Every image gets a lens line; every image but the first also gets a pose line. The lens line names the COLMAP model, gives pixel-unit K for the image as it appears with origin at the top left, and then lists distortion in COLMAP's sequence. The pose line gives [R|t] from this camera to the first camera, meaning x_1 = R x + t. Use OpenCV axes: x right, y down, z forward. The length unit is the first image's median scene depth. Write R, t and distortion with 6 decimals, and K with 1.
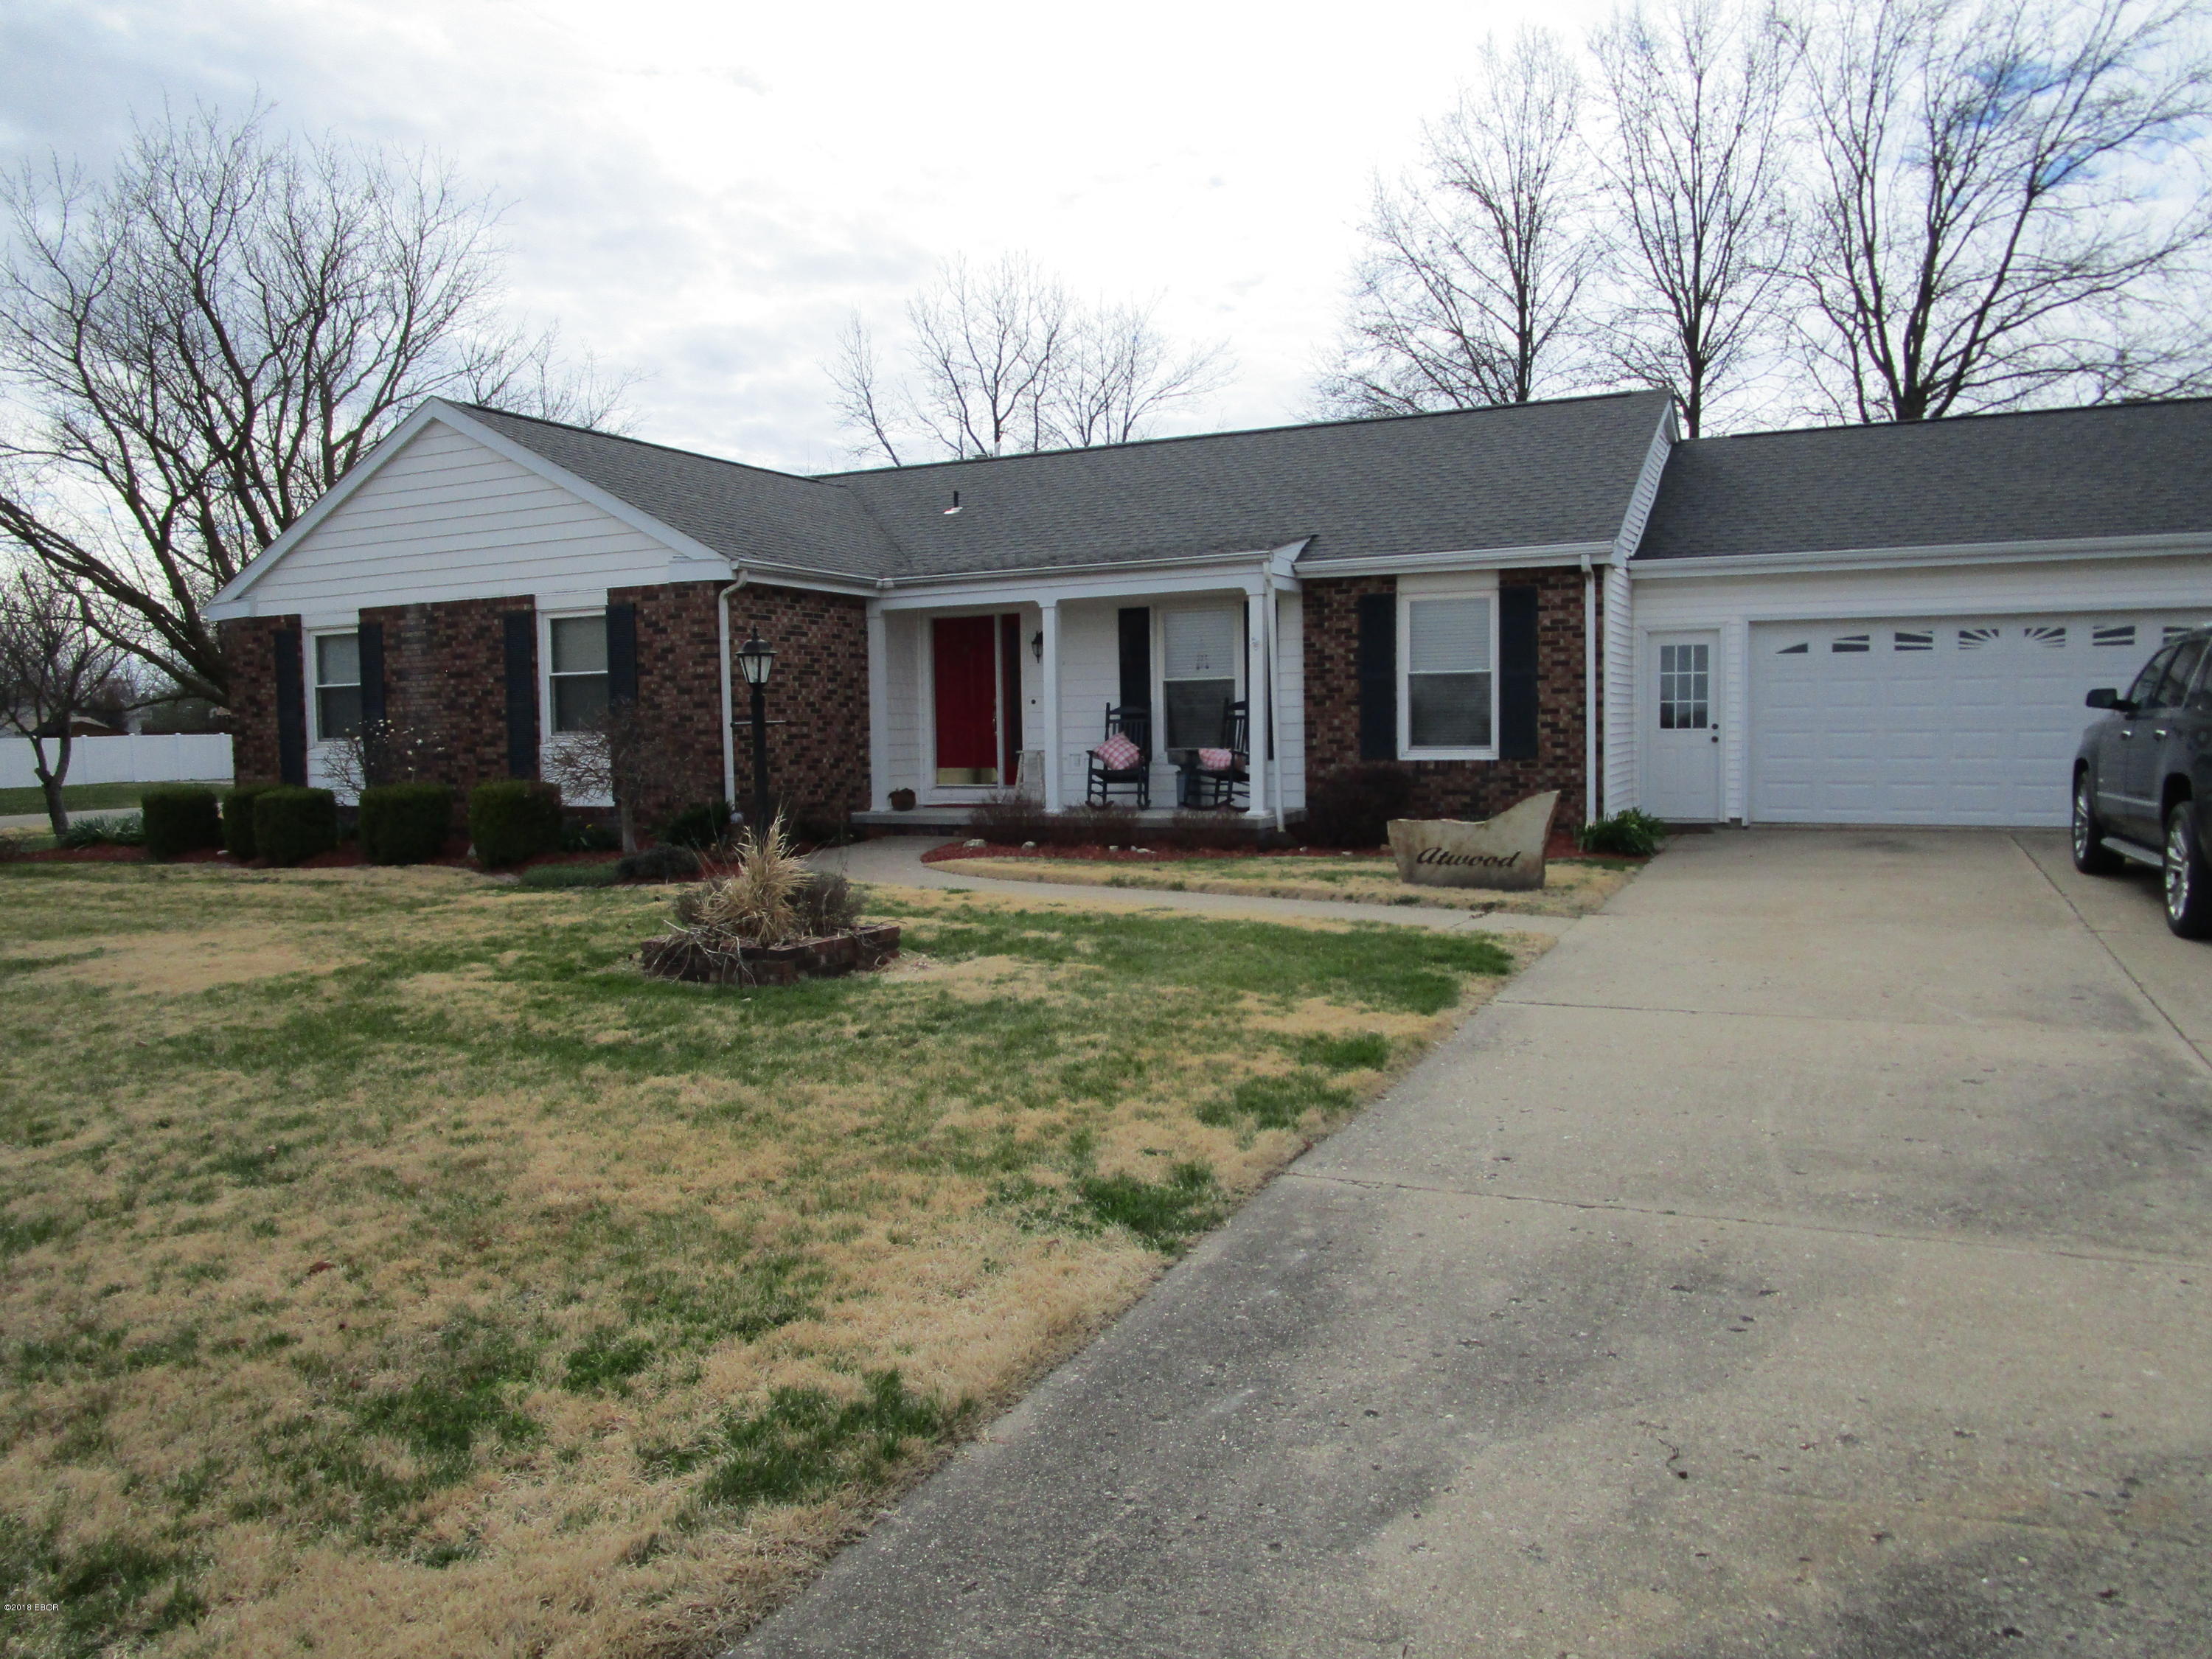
lens RADIAL K [[1557.8, 0, 1113.9], [0, 1557.8, 835.0], [0, 0, 1]] dist [-0.044666, 0.028582]
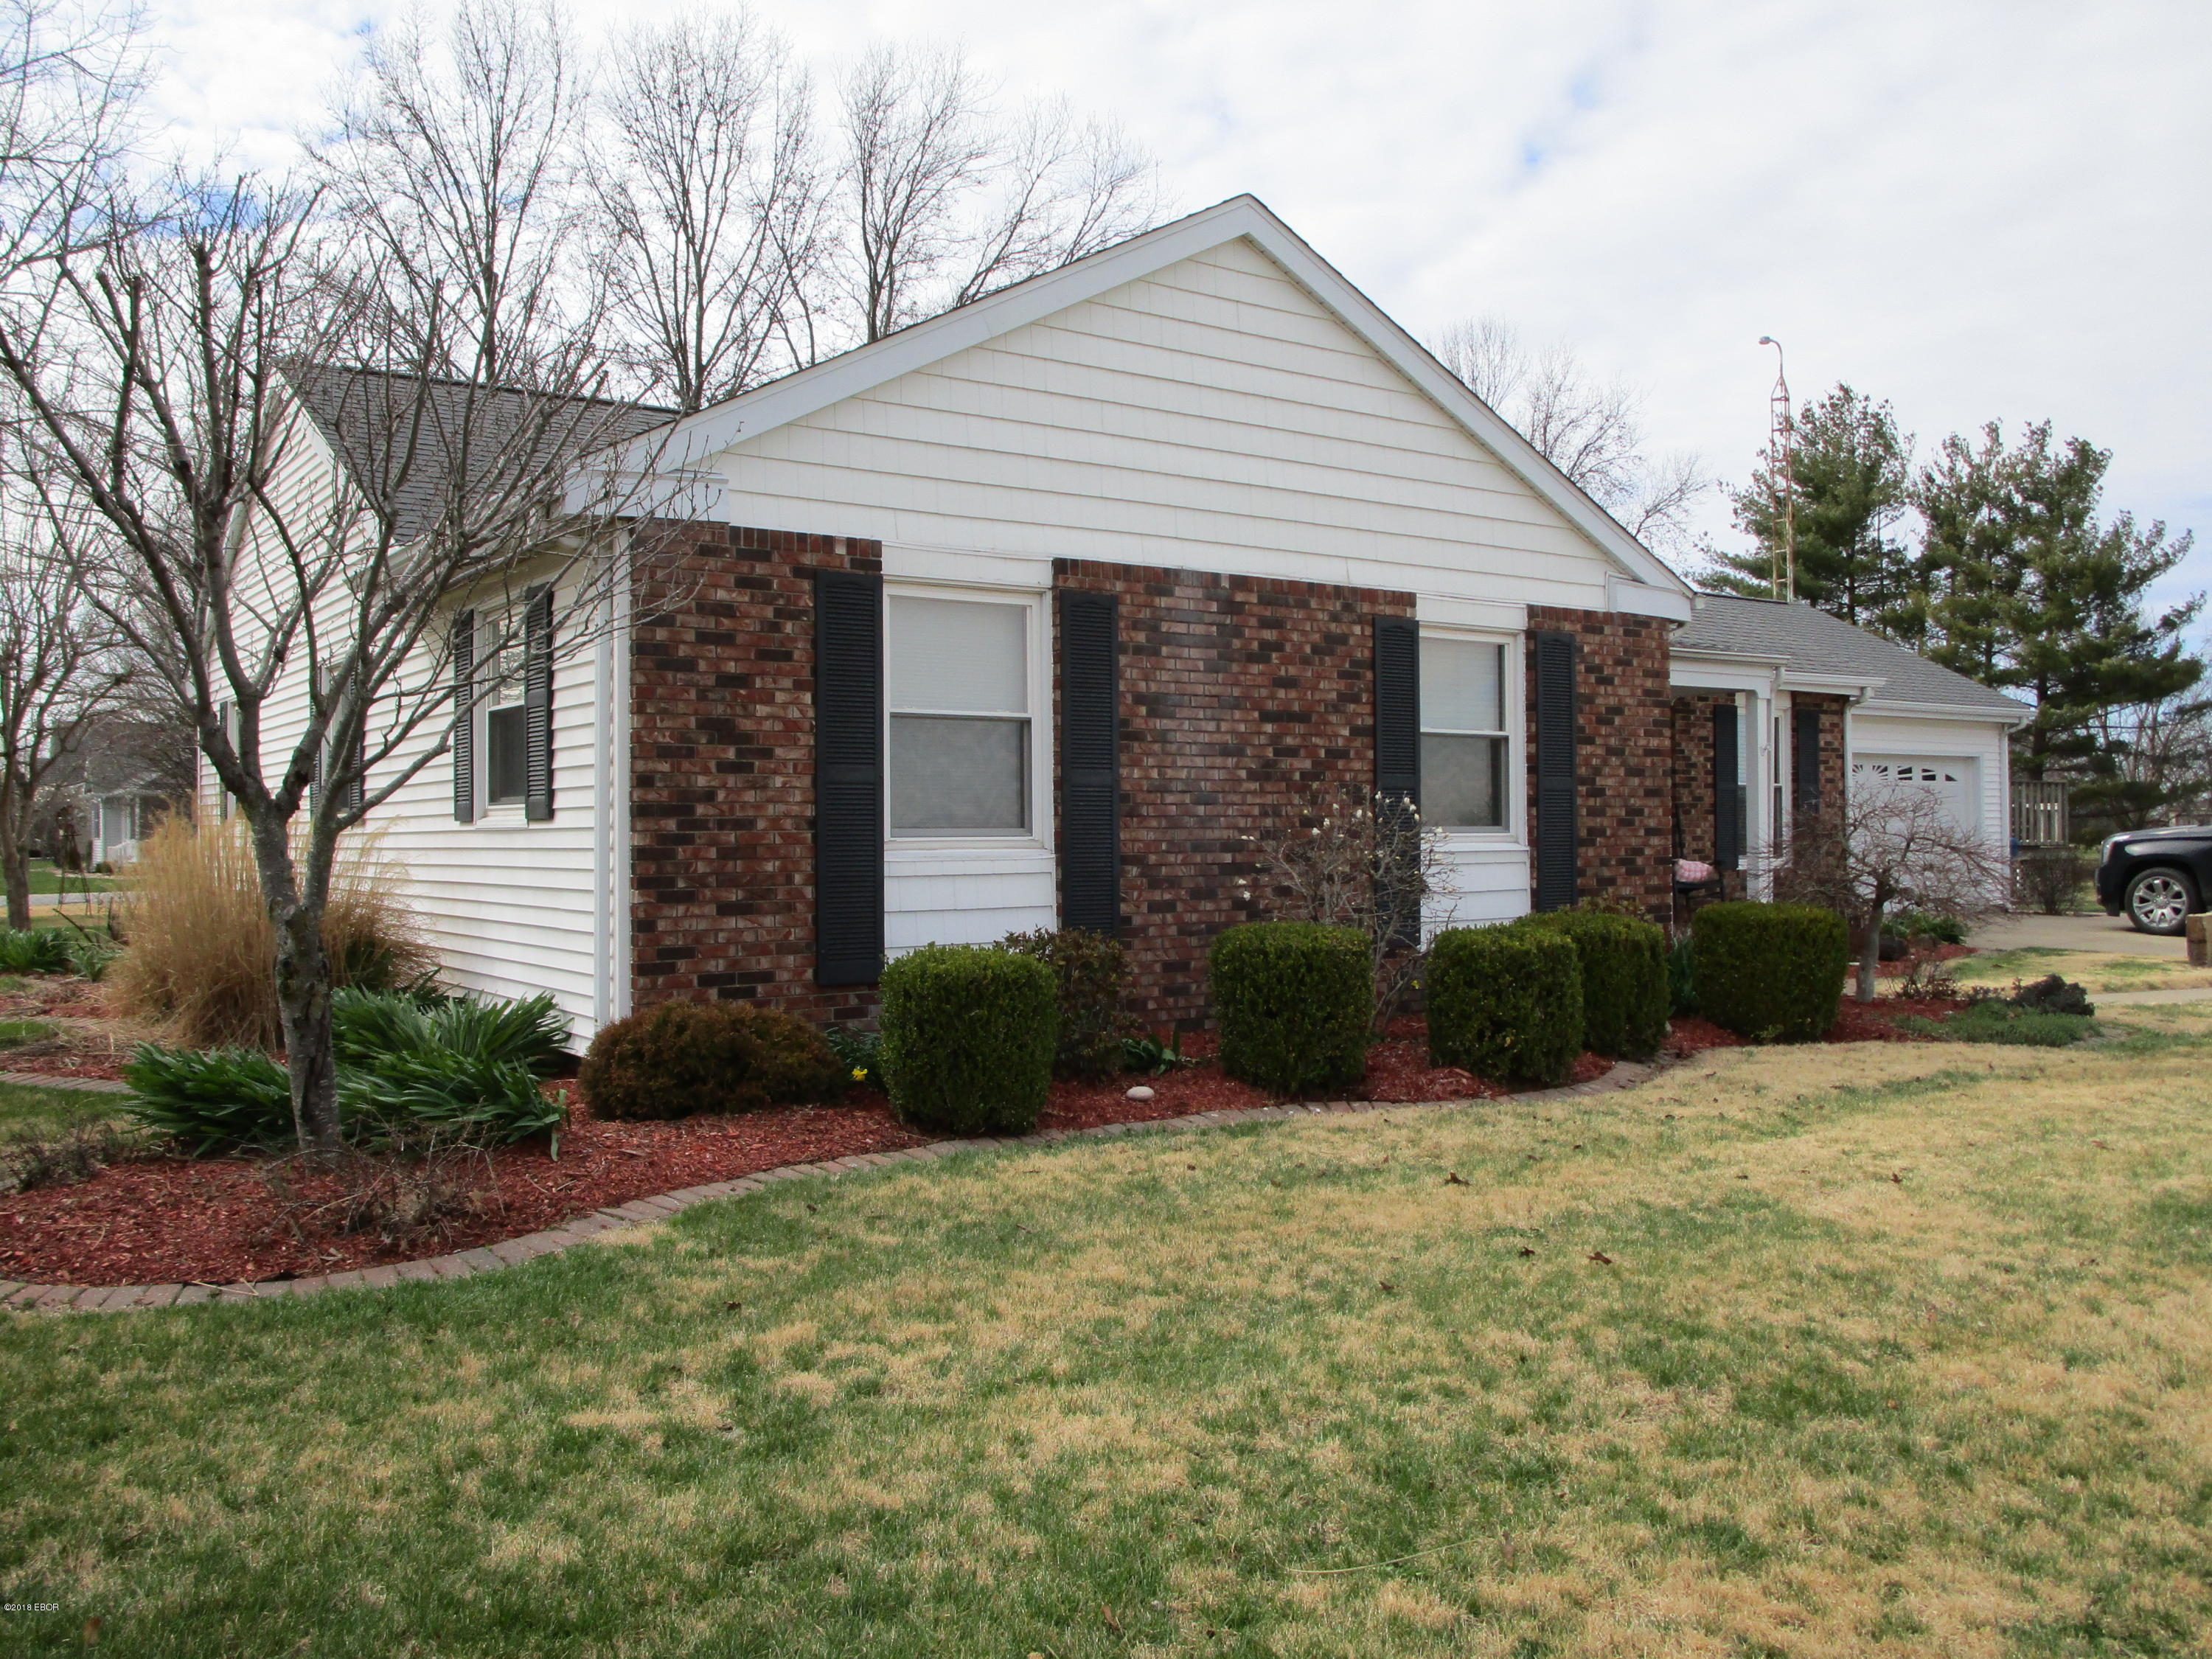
lens RADIAL K [[1818.4, 0, 1105.6], [0, 1818.4, 818.0], [0, 0, 1]] dist [-0.039202, -0.002178]
pose [[0.495173, 0.021093, 0.868538, -1.018753], [0.047844, 0.997526, -0.051502, -0.039396], [-0.867476, 0.067057, 0.492939, 0.757093]]
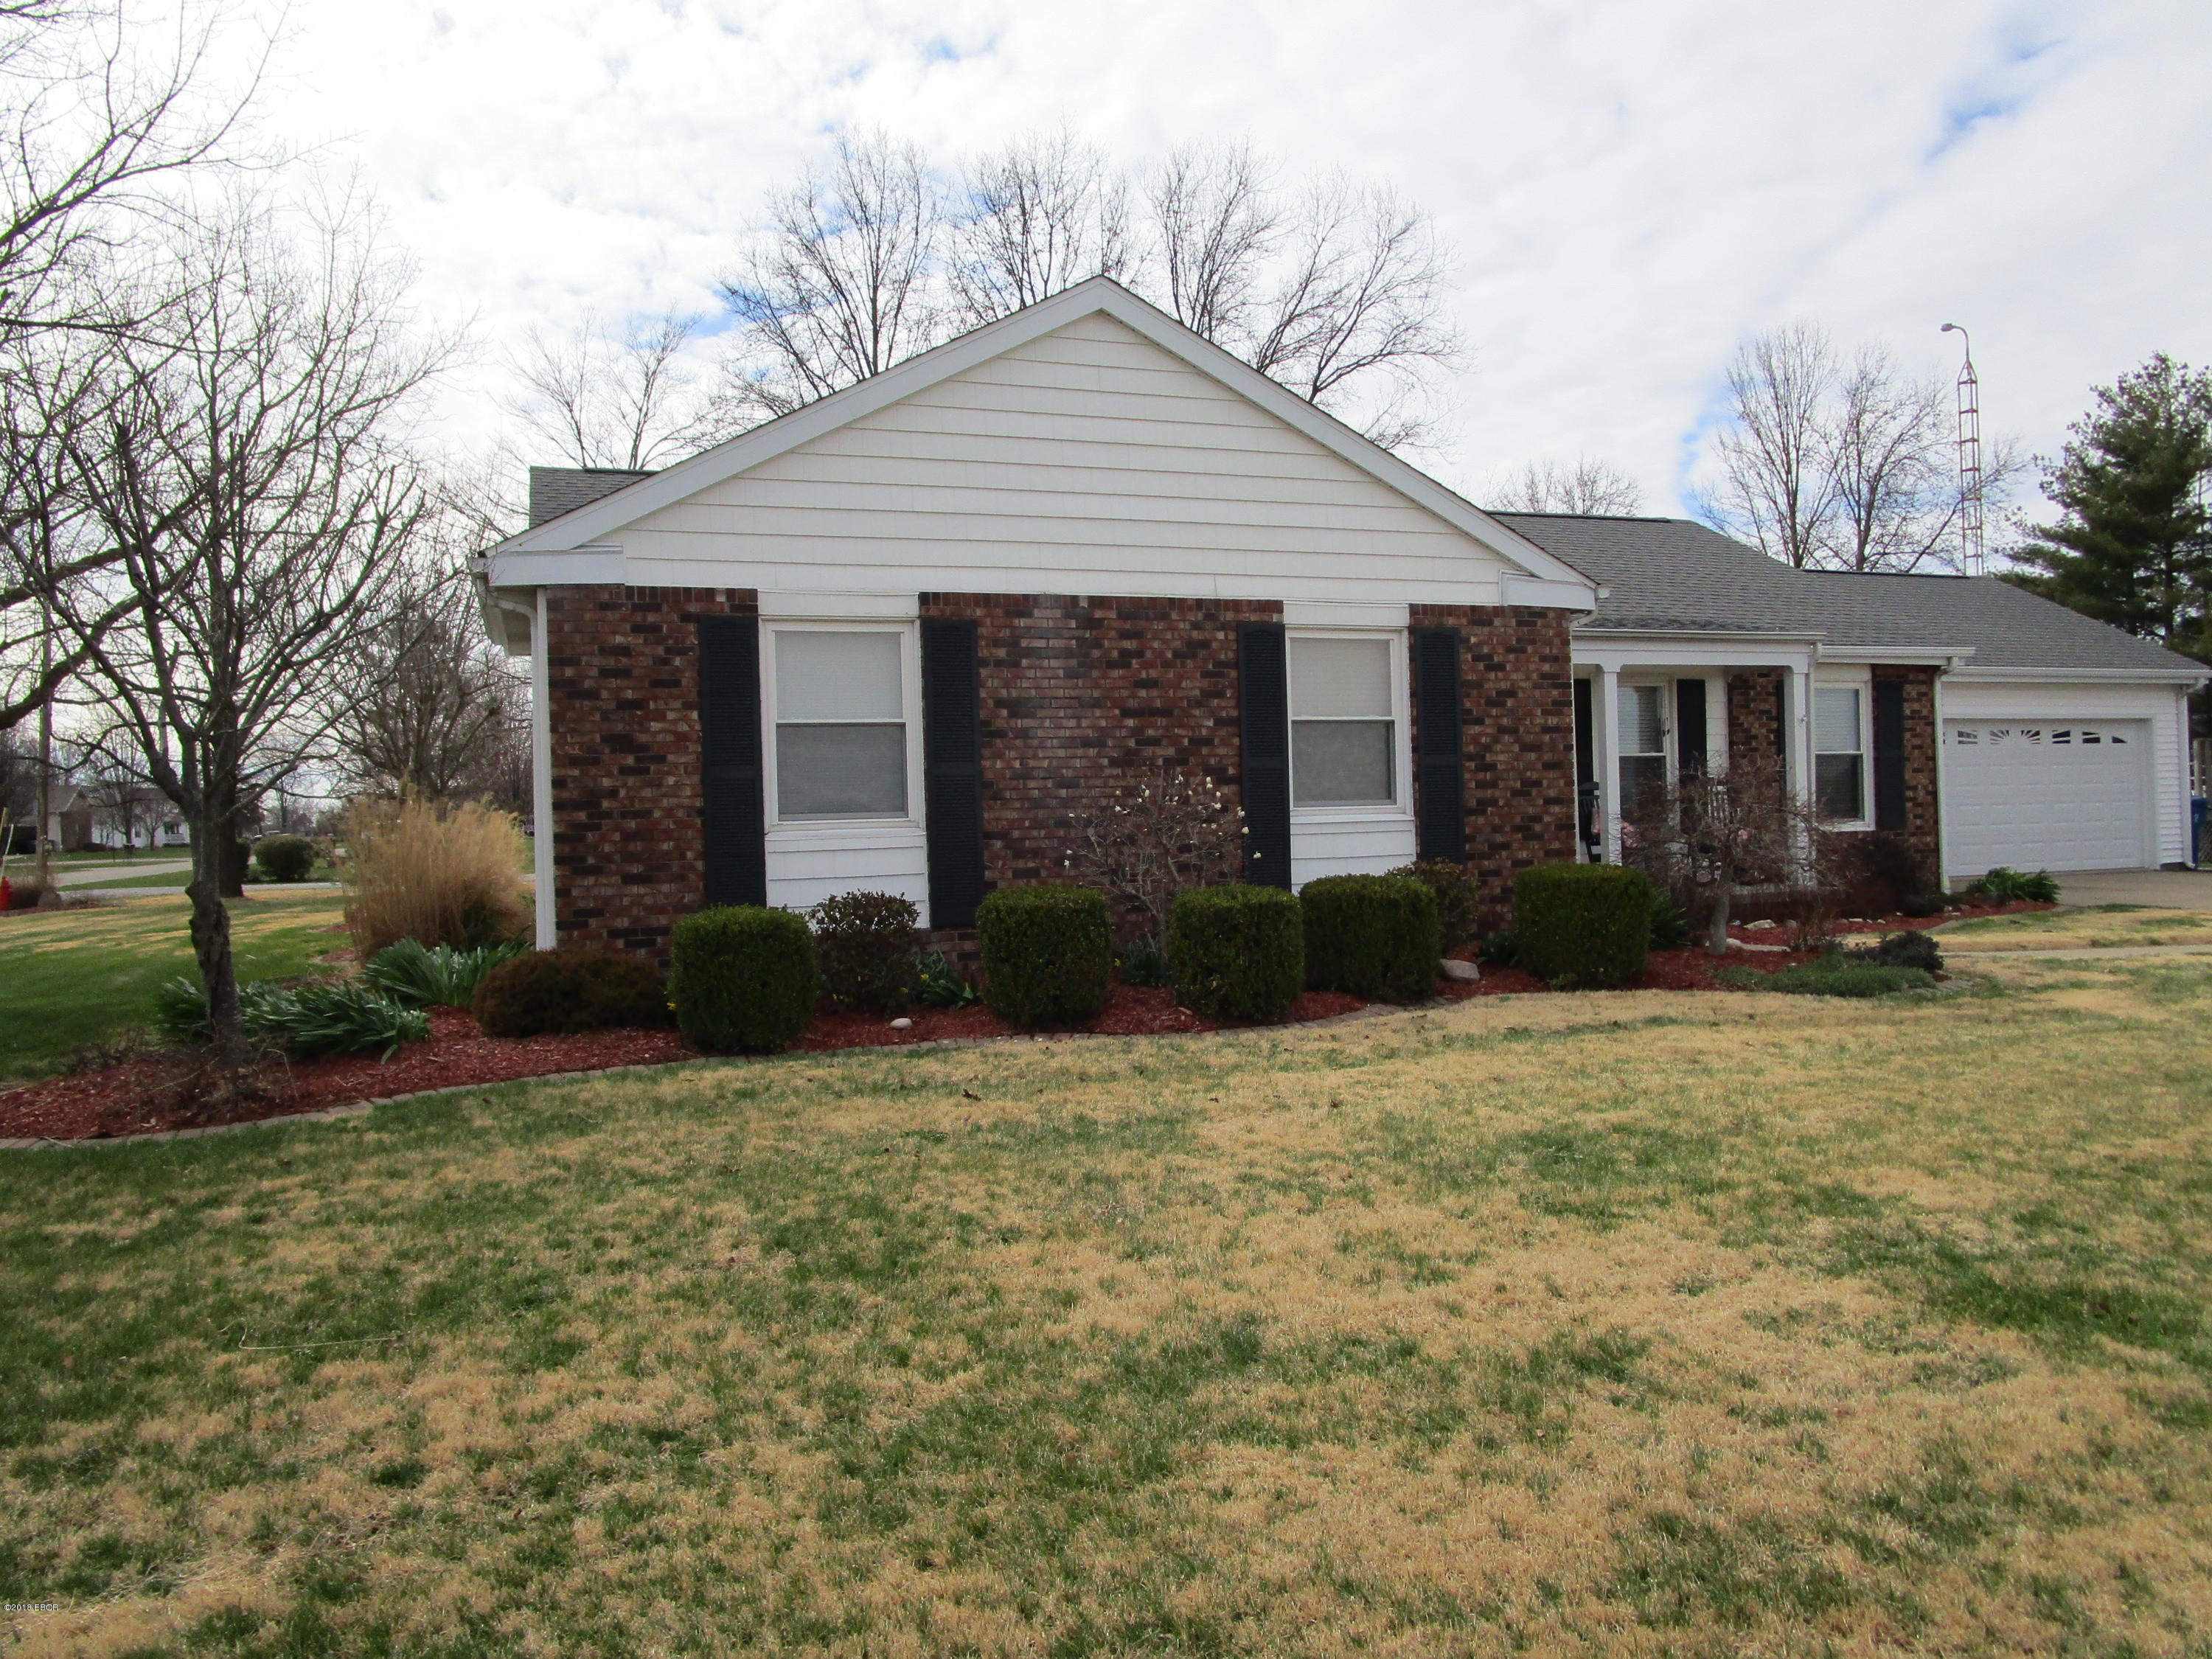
lens RADIAL K [[1557.8, 0, 1113.9], [0, 1557.8, 835.0], [0, 0, 1]] dist [-0.044666, 0.028582]
pose [[0.706069, -0.009359, 0.708081, -0.903793], [0.057146, 0.997405, -0.043801, -0.025929], [-0.705833, 0.071390, 0.704771, 0.568355]]
